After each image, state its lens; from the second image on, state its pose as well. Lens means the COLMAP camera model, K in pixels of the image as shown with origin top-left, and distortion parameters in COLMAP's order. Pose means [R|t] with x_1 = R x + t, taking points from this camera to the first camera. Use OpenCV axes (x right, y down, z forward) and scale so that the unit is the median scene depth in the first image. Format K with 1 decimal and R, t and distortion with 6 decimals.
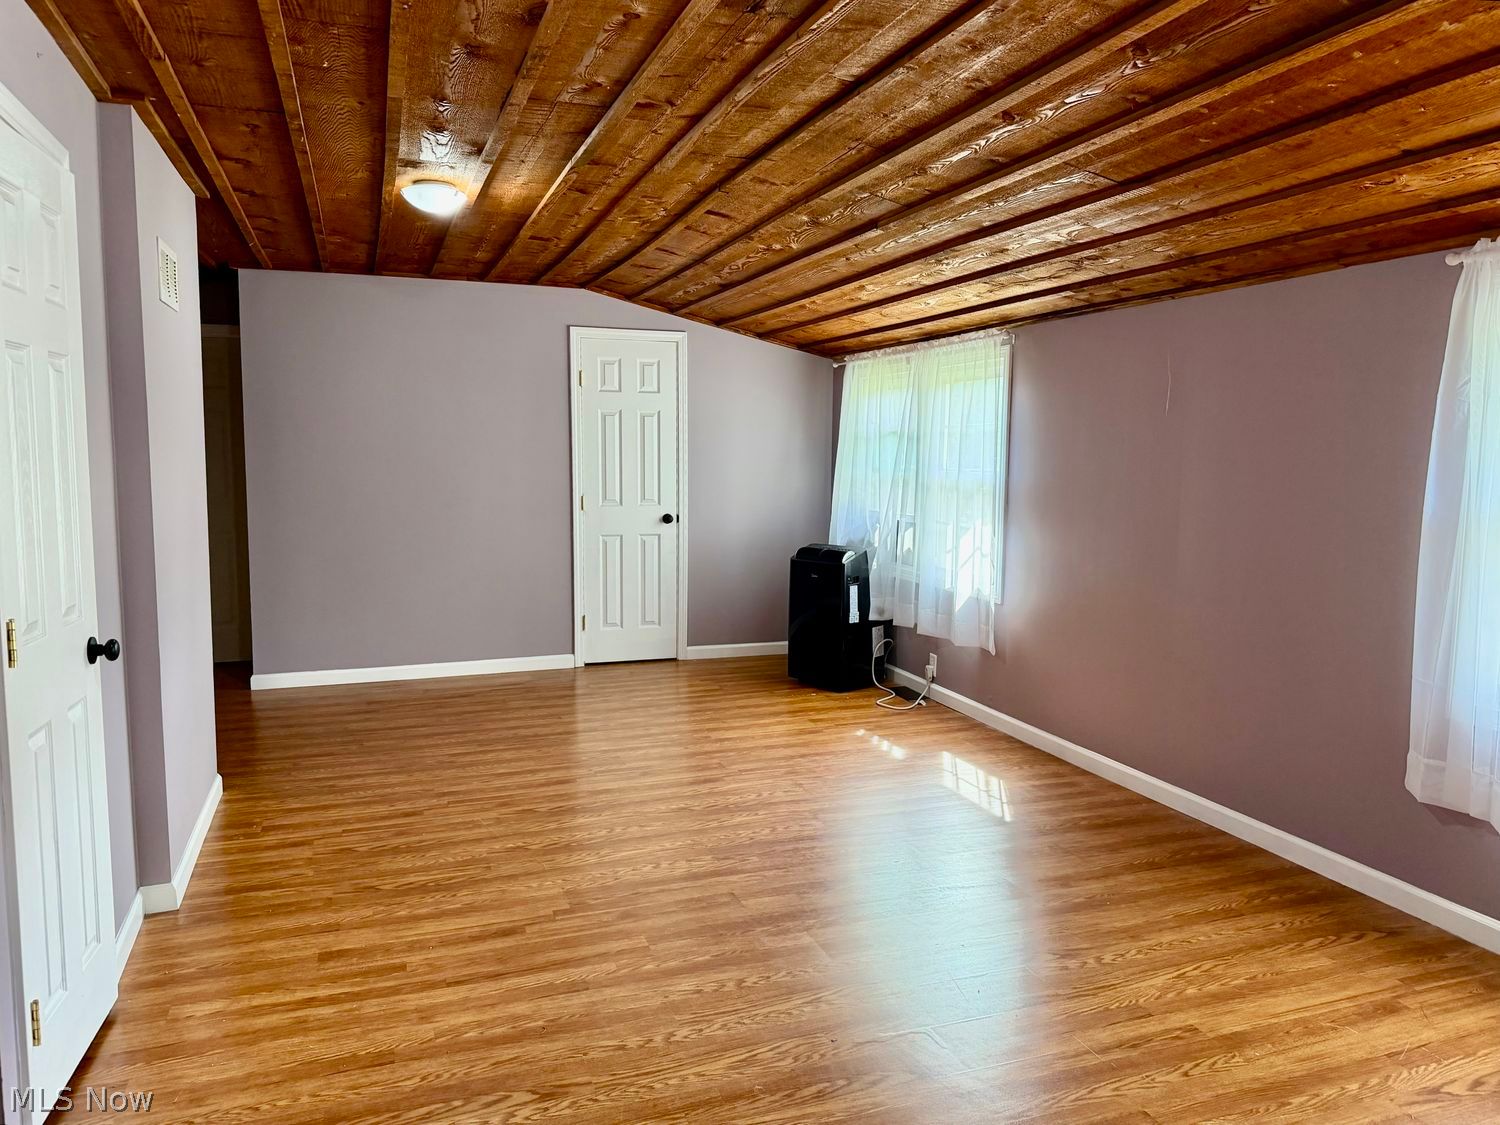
lens RADIAL K [[1050.0, 0, 751.6], [0, 1050.0, 557.0], [0, 0, 1]] dist [0.073955, -0.109348]
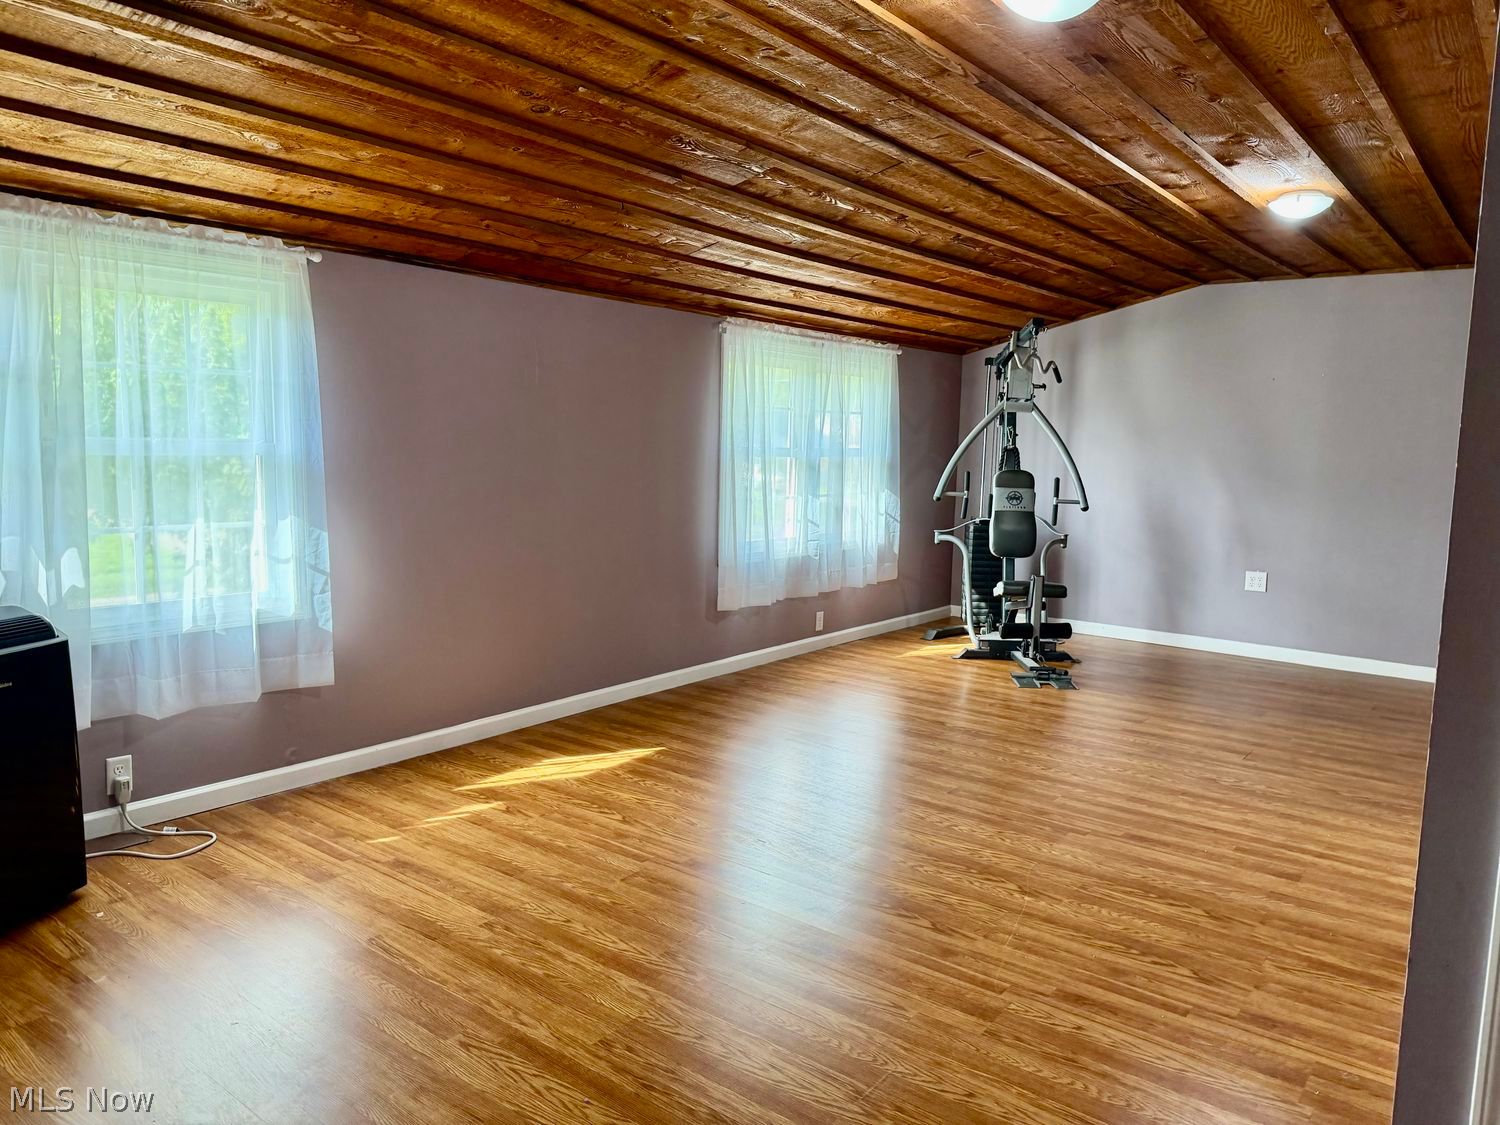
lens RADIAL K [[1050.0, 0, 764.3], [0, 1050.0, 575.7], [0, 0, 1]] dist [0.073955, -0.109348]
pose [[-0.533282, -0.128614, 0.836103, -0.844418], [0.065230, 0.979180, 0.192228, -0.163362], [-0.843419, 0.157051, -0.513789, 1.685575]]
